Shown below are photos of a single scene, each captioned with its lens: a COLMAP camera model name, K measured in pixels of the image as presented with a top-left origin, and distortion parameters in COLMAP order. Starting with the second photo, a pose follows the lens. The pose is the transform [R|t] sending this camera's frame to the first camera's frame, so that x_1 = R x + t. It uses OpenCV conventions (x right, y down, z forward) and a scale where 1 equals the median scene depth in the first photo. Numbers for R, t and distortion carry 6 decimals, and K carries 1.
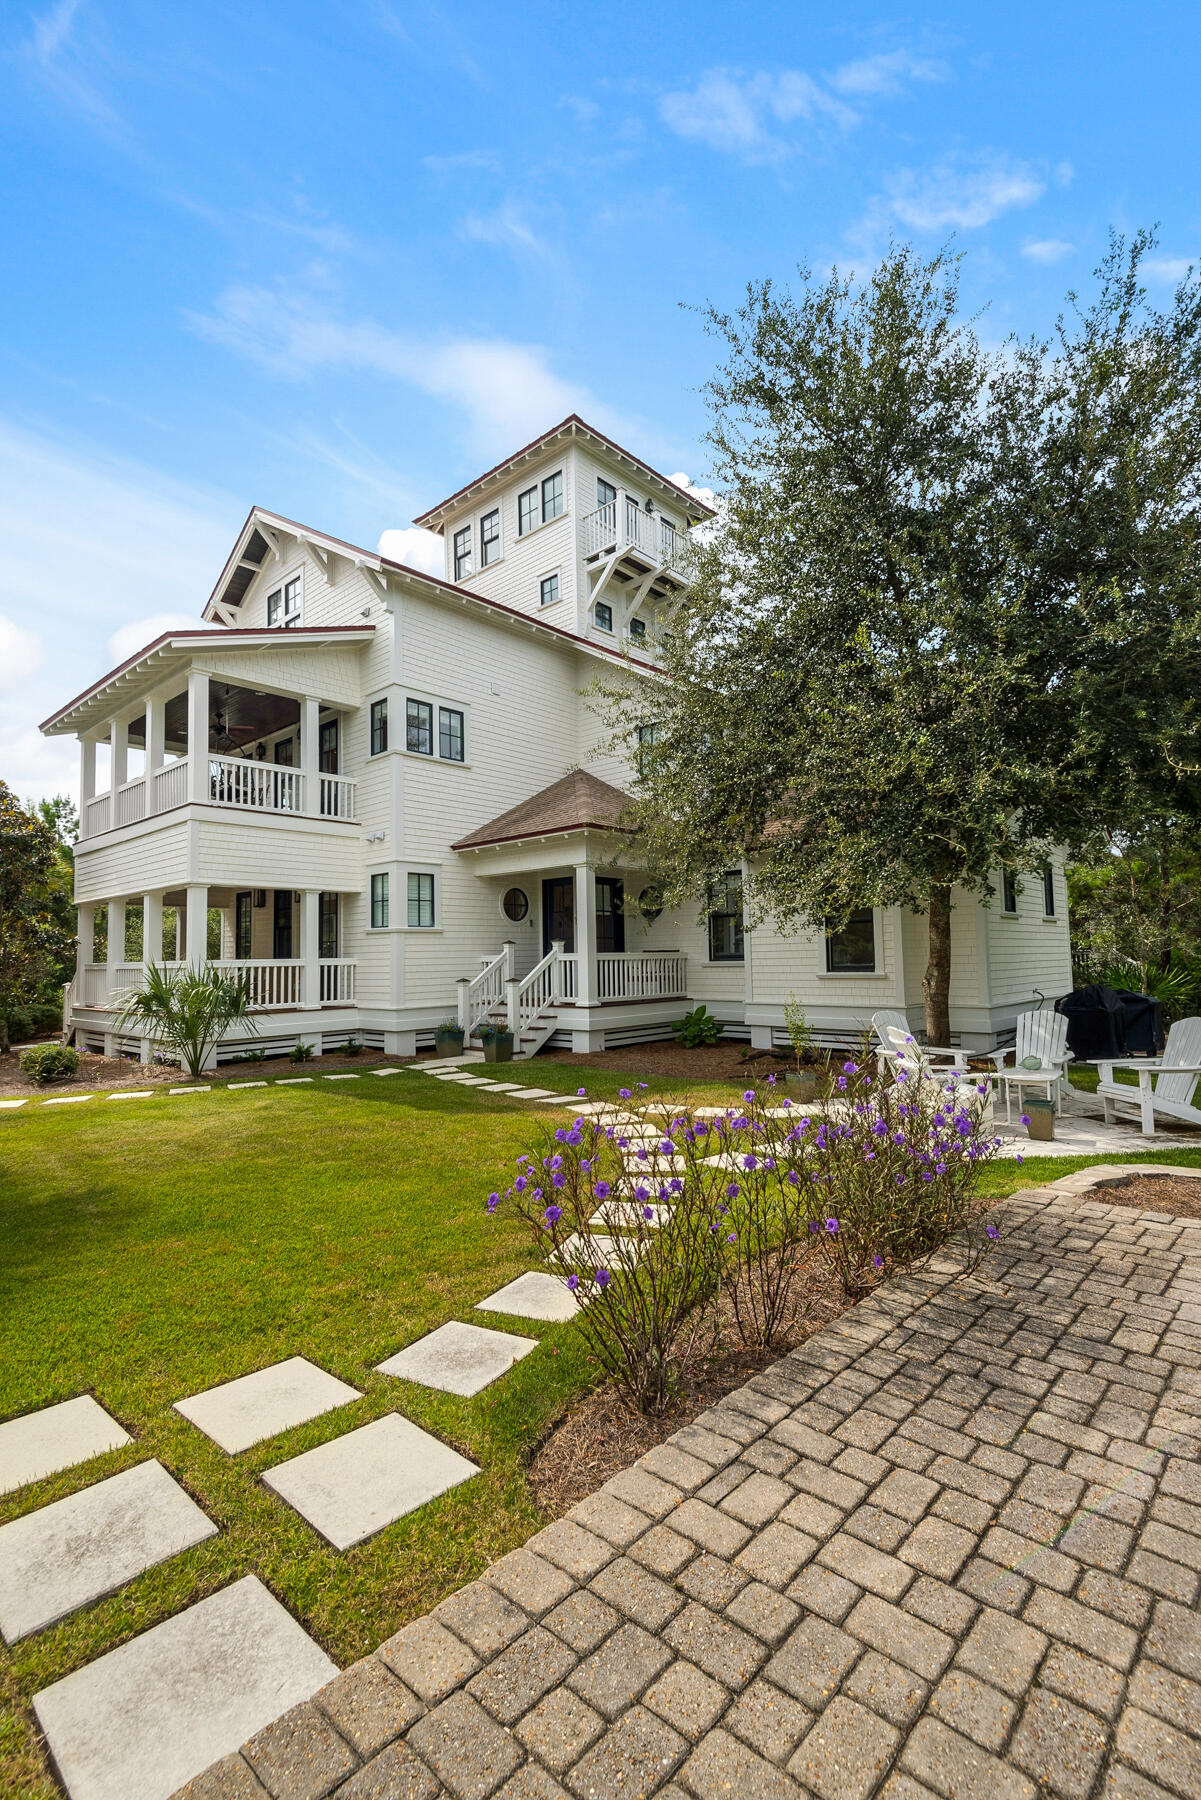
lens RADIAL K [[830.4, 0, 599.1], [0, 830.4, 912.4], [0, 0, 1]] dist [0.017343, 0.000269]
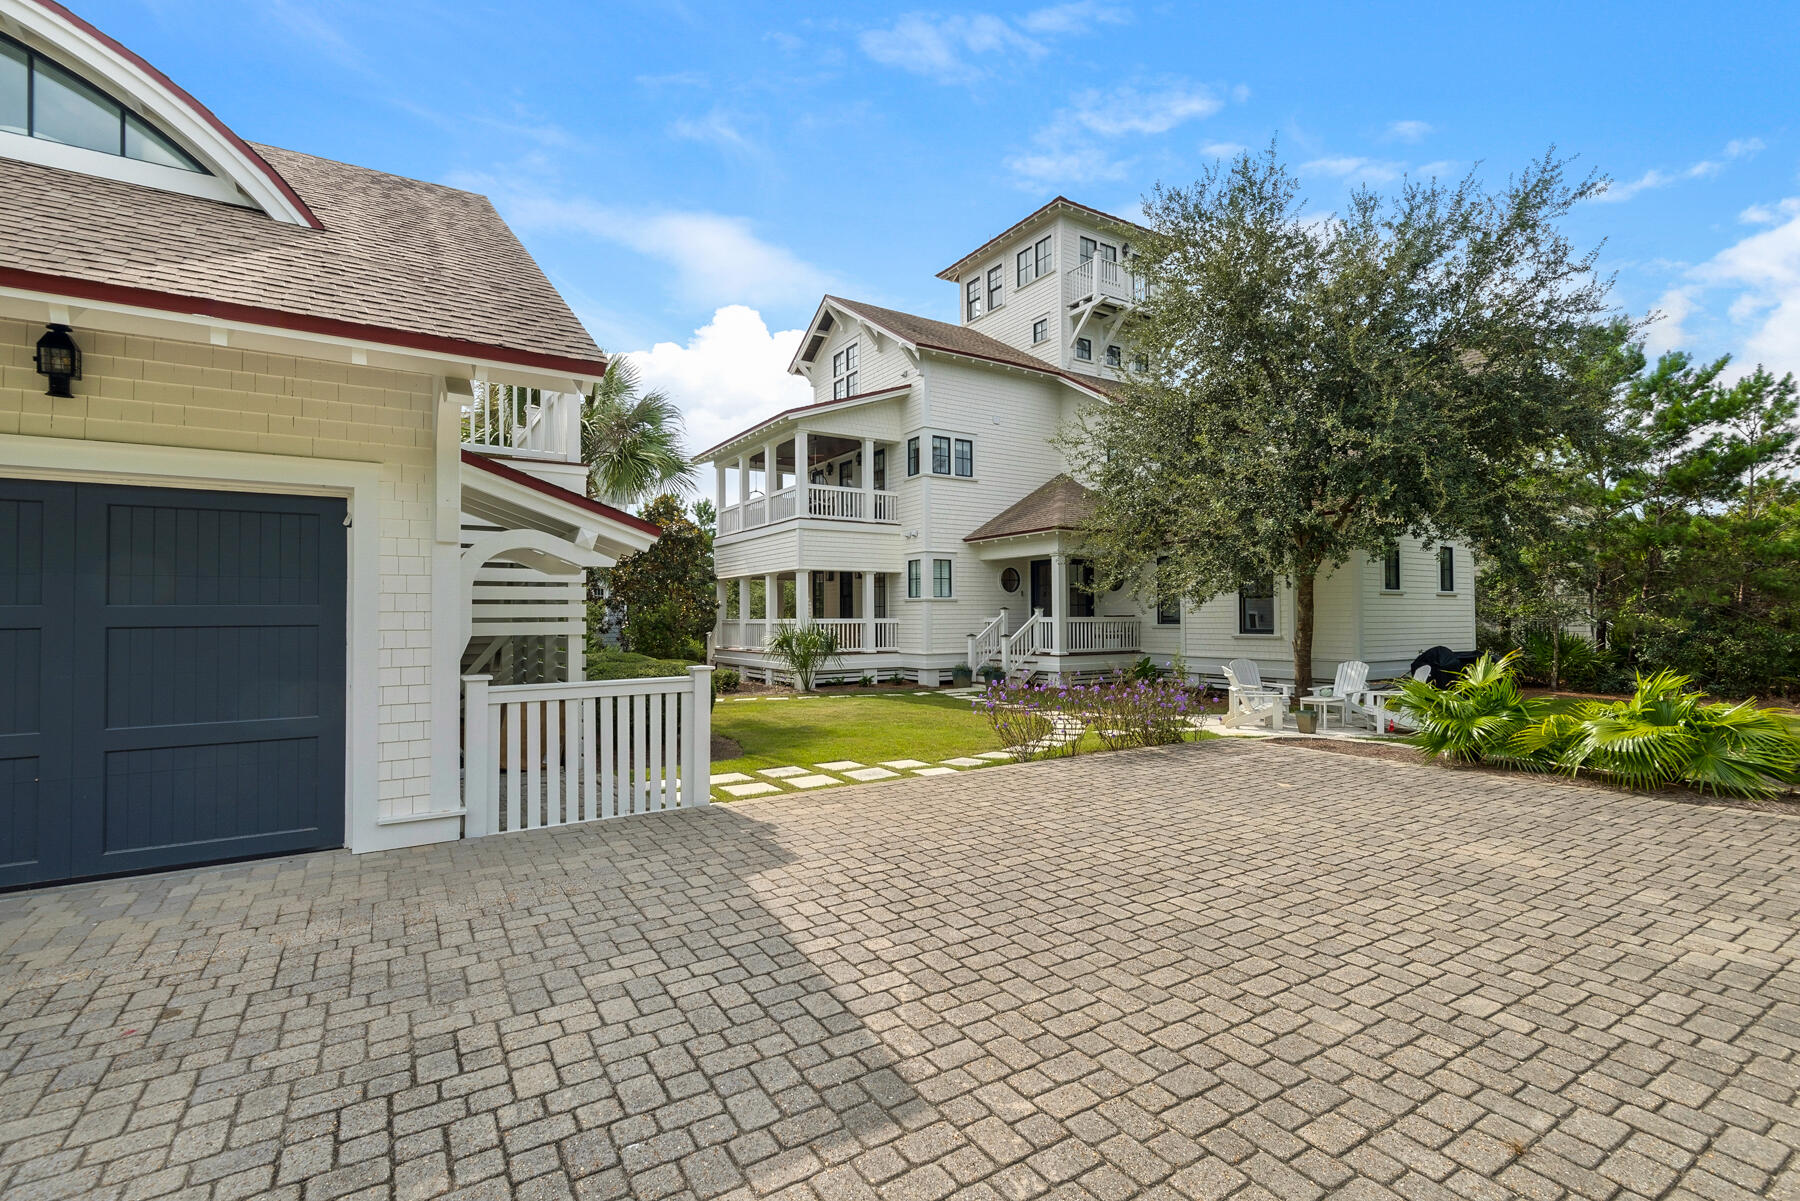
lens RADIAL K [[830.4, 0, 899.8], [0, 830.4, 616.2], [0, 0, 1]] dist [0.017343, 0.000269]
pose [[0.967333, 0.011199, -0.253260, 0.074476], [0.003801, 0.998271, 0.058662, -0.033289], [0.253479, -0.057708, 0.965618, -0.386858]]
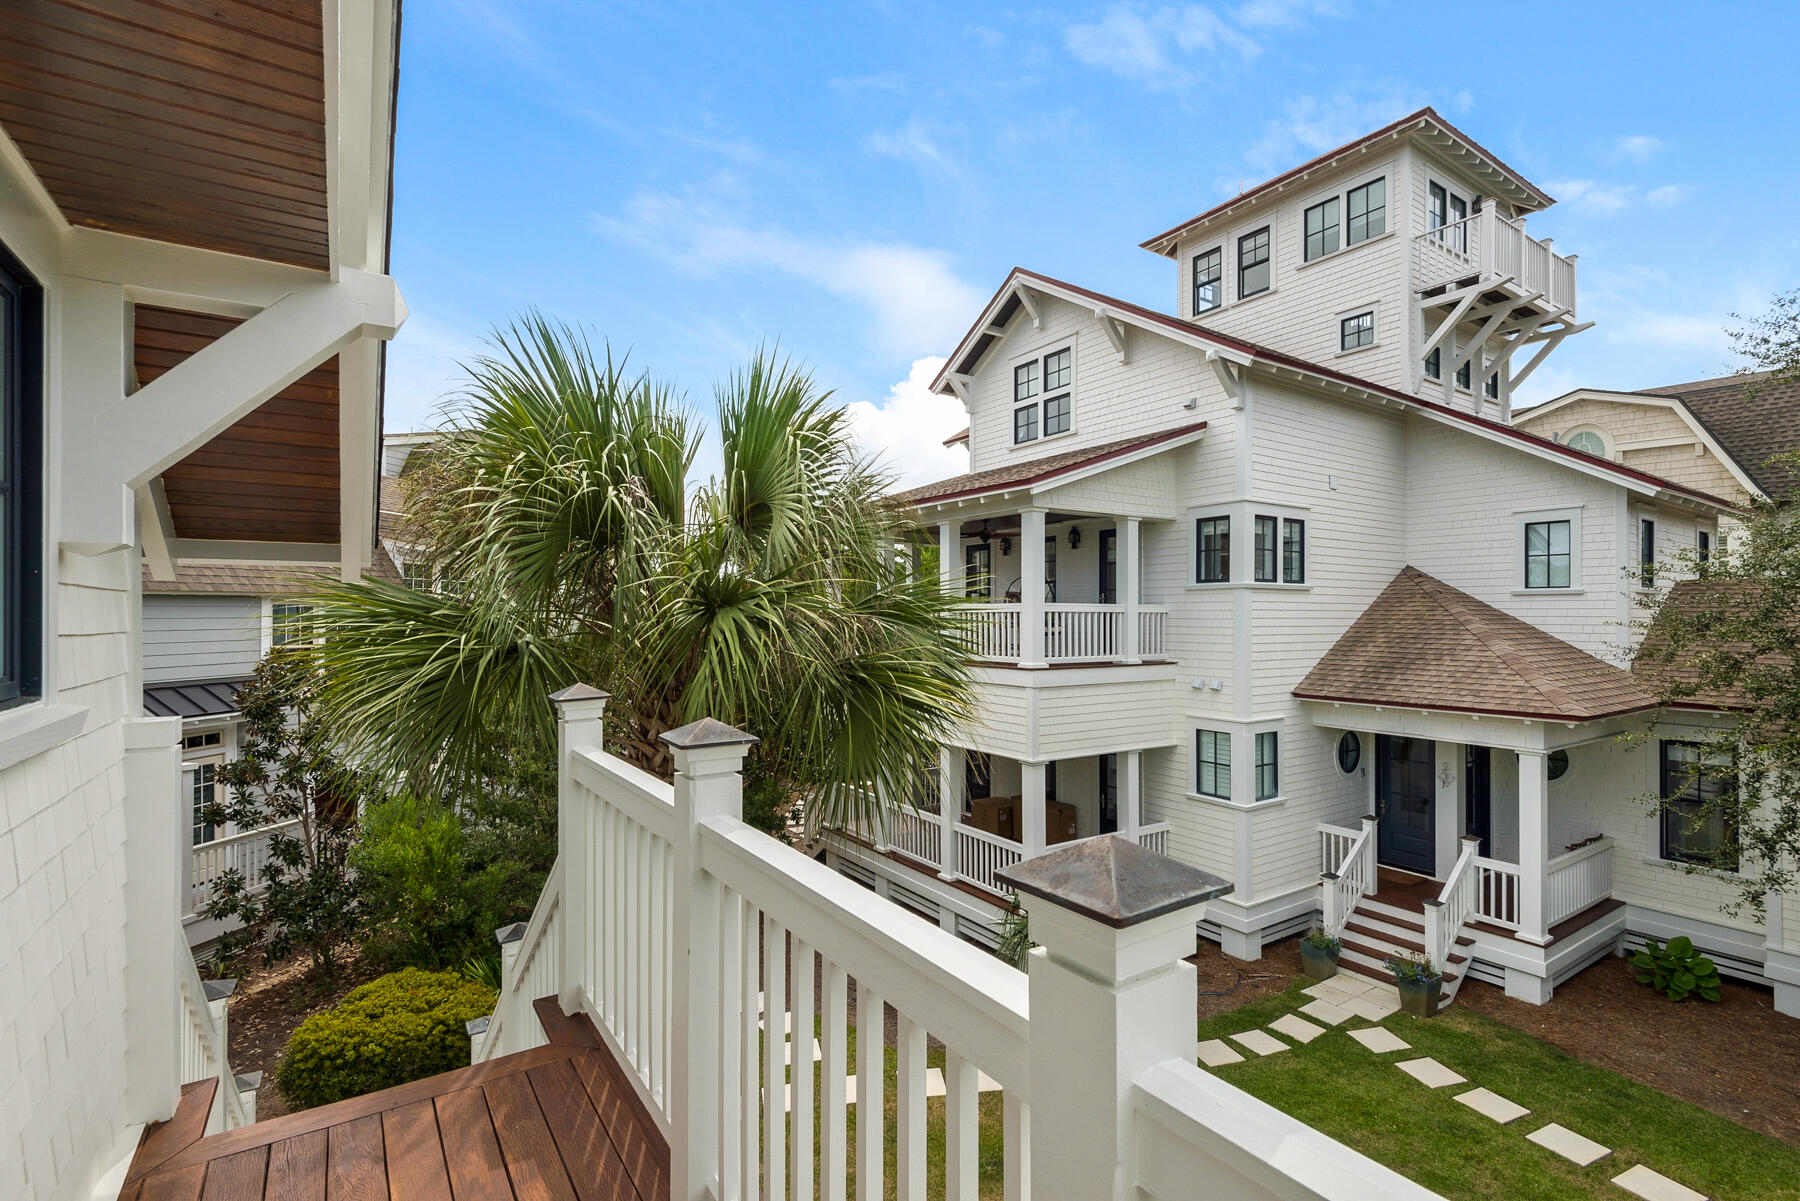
lens RADIAL K [[830.4, 0, 899.8], [0, 830.4, 616.2], [0, 0, 1]] dist [0.017343, 0.000269]
pose [[0.974897, 0.018270, -0.221907, -0.375662], [-0.003696, 0.997818, 0.065914, -0.207942], [0.222628, -0.063439, 0.972837, 0.135446]]
